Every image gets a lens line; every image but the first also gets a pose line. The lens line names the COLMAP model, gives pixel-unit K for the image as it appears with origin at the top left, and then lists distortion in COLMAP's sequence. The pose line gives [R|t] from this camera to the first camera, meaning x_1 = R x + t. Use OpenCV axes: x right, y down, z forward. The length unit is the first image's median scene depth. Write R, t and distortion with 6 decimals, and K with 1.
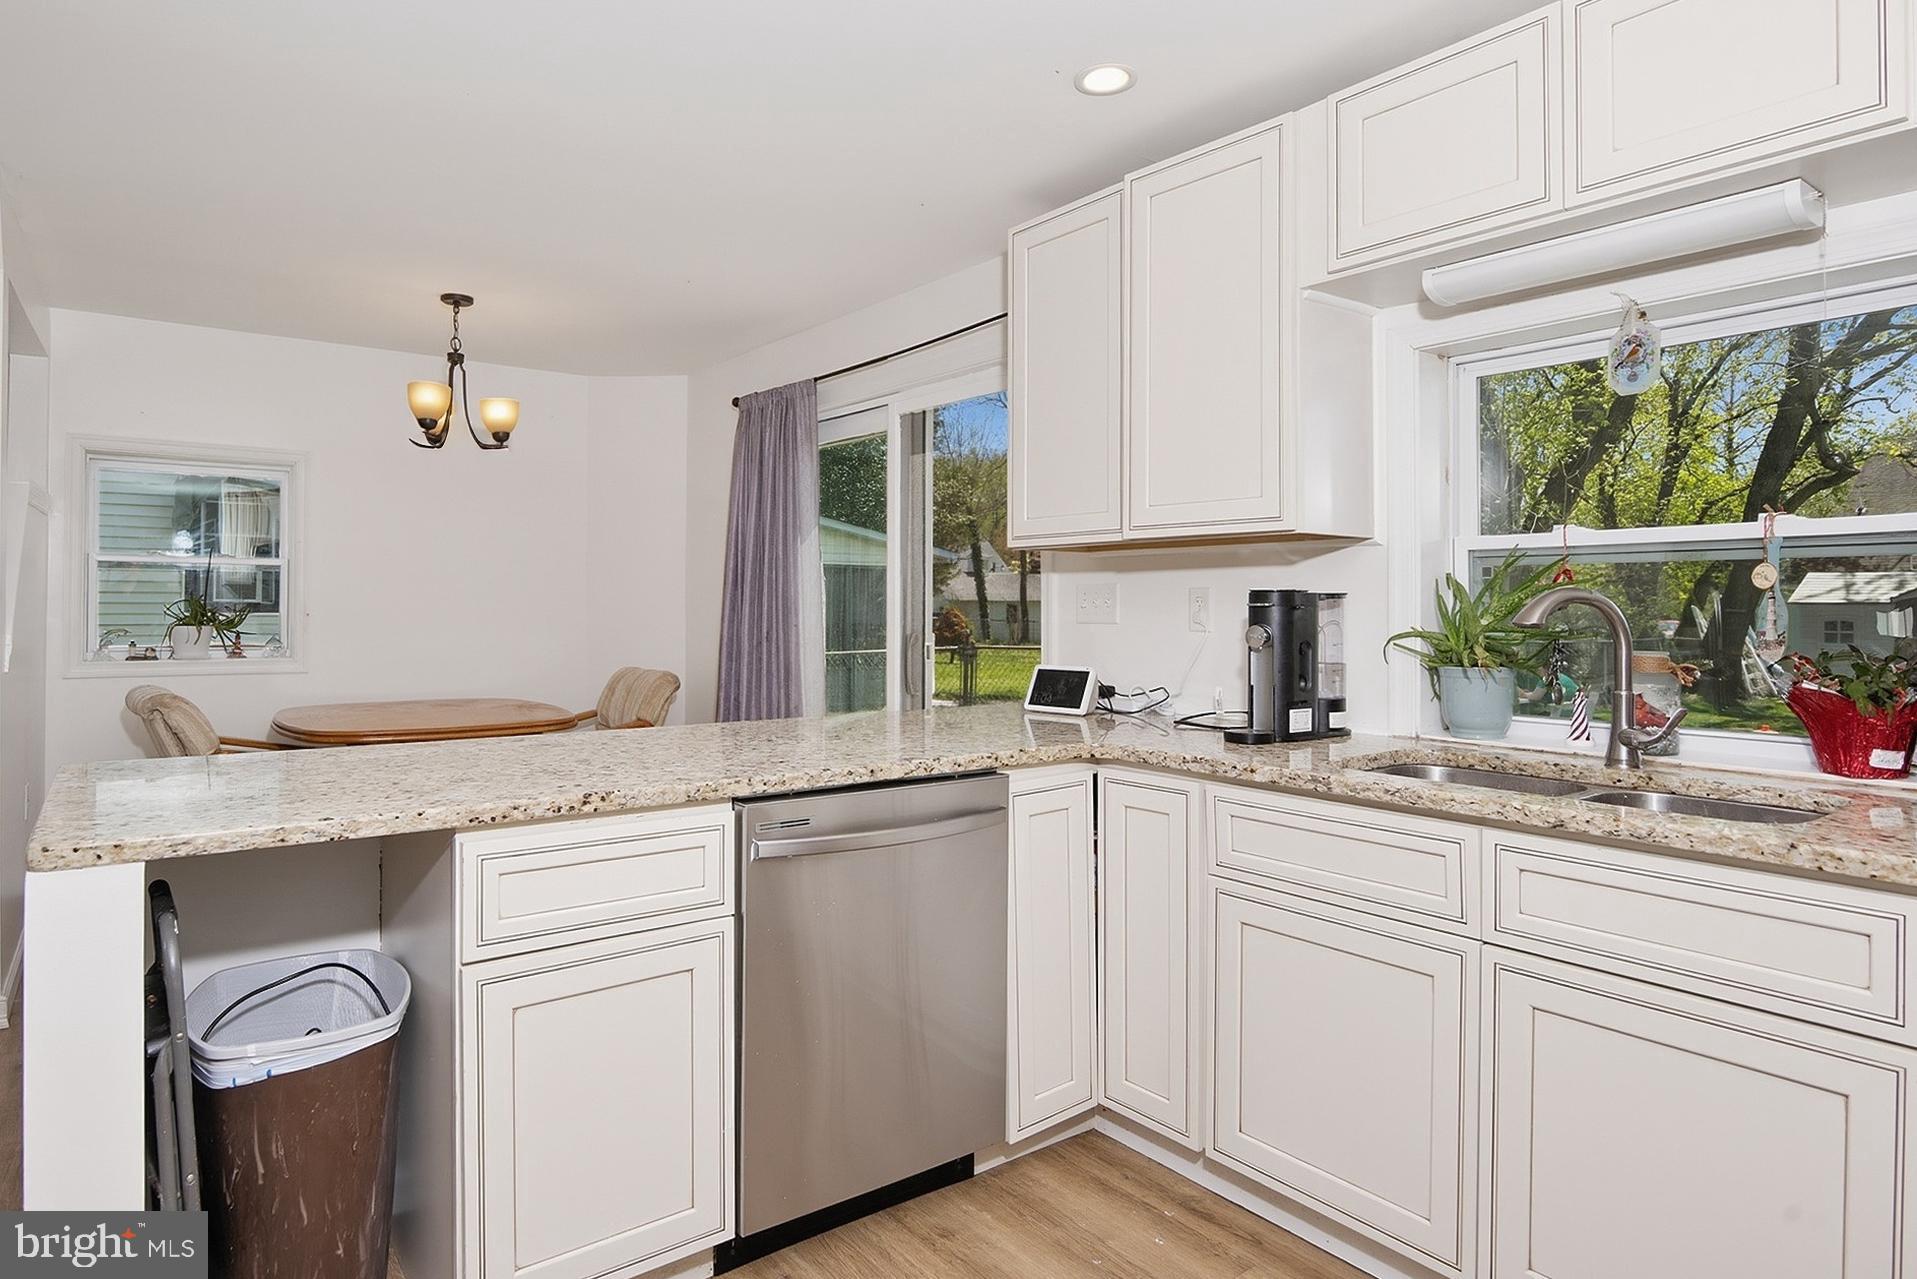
lens RADIAL K [[1067.8, 0, 911.1], [0, 1067.8, 593.4], [0, 0, 1]] dist [-0.012658, -0.001834]
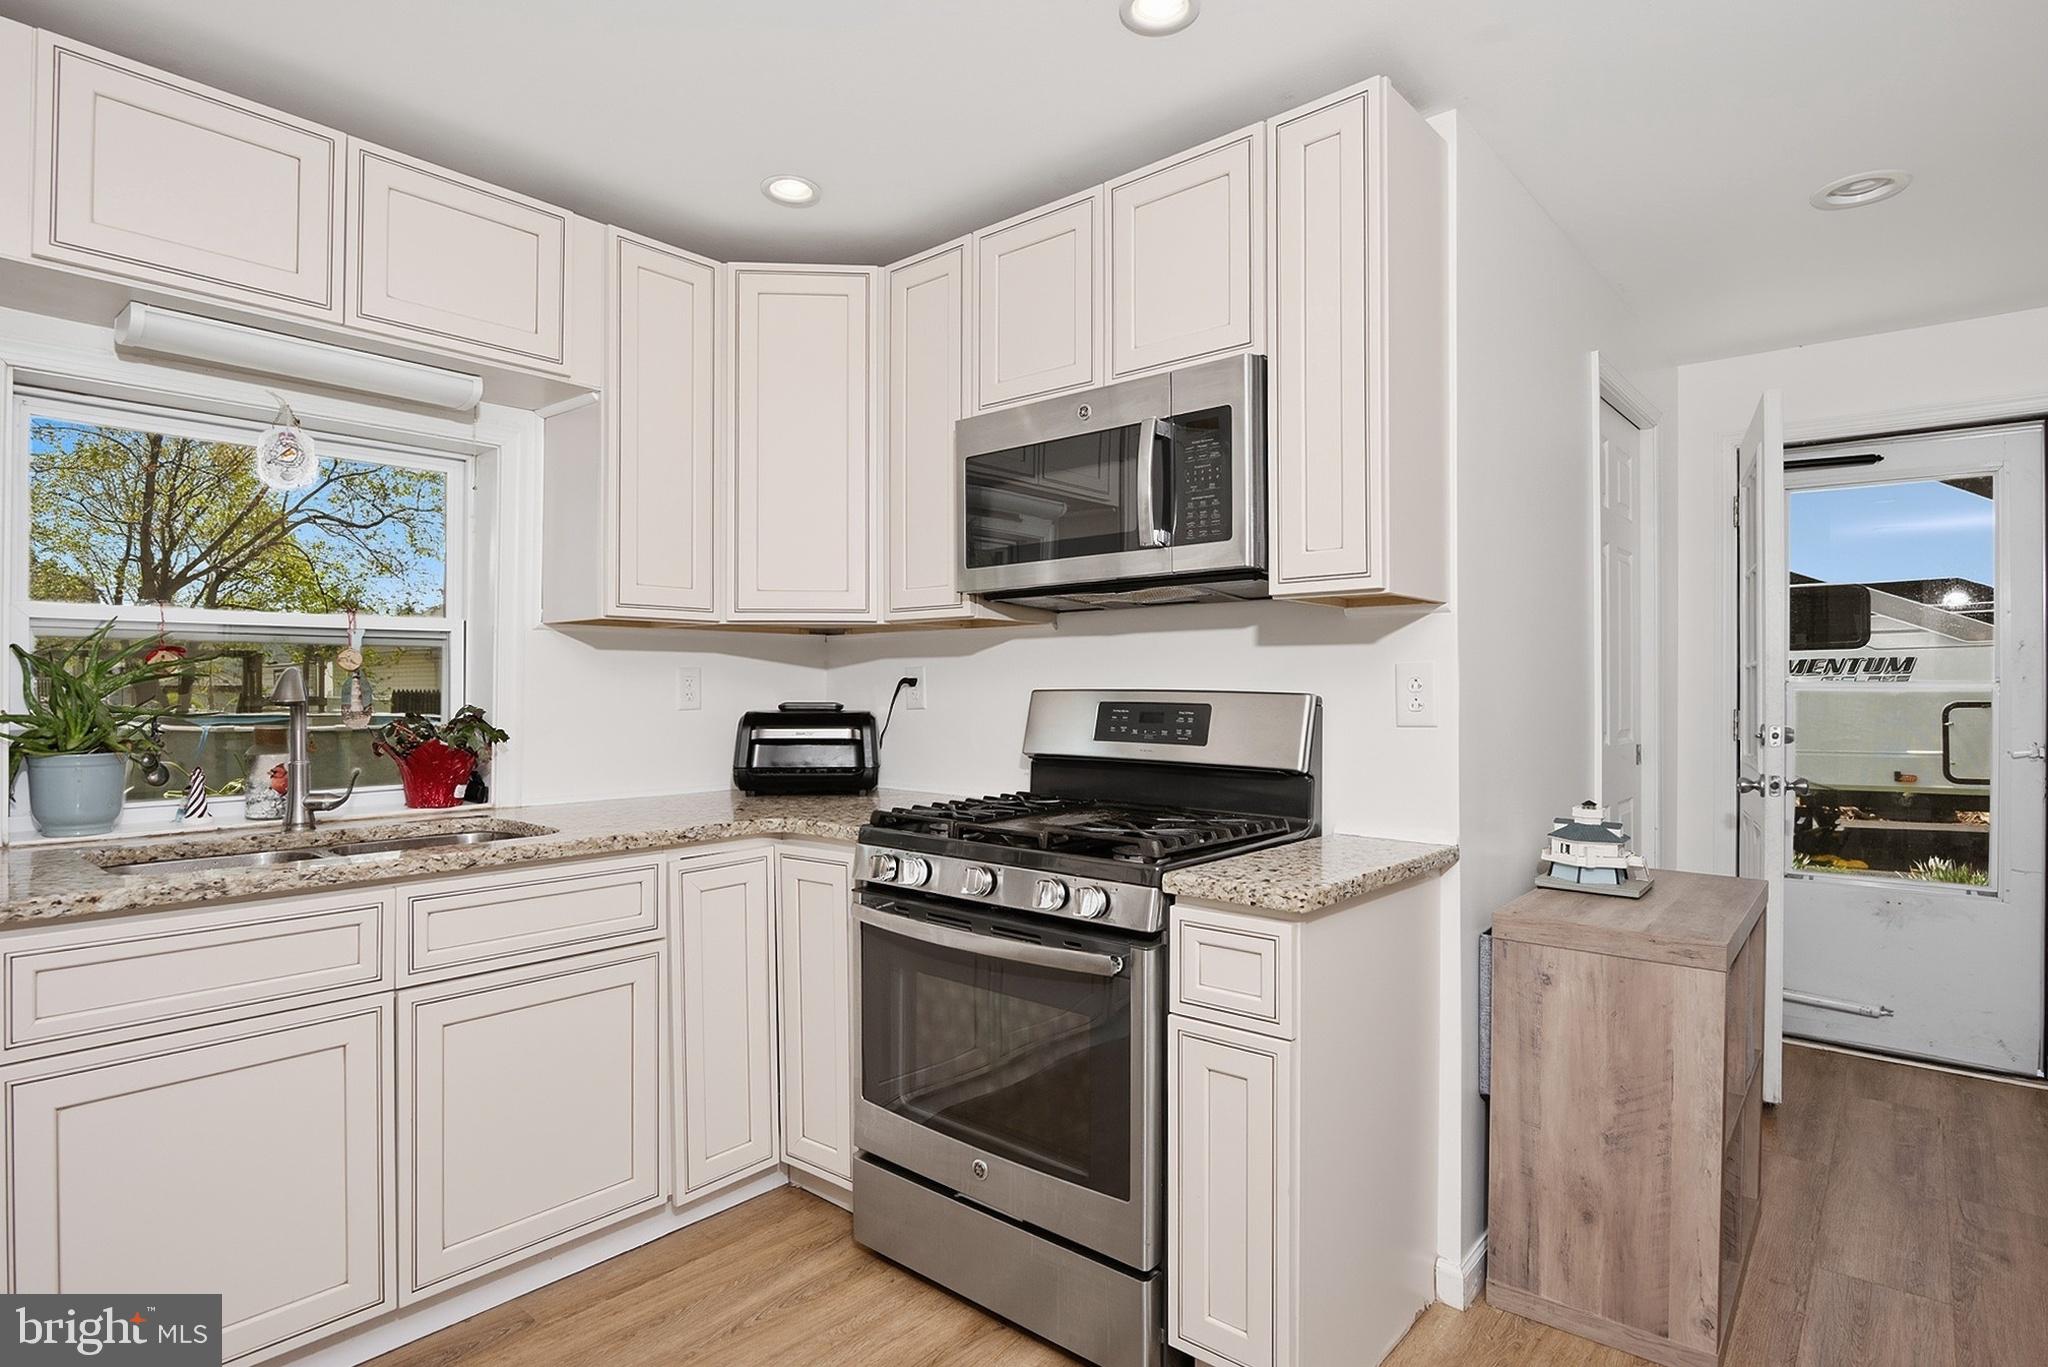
lens RADIAL K [[1056.1, 0, 1024.0], [0, 1056.1, 683.5], [0, 0, 1]] dist [-0.022084, -0.001265]
pose [[-0.234628, -0.002469, 0.972082, -0.410902], [-0.014645, 0.999892, -0.000995, 0.000901], [-0.971975, -0.014470, -0.234639, 0.382728]]
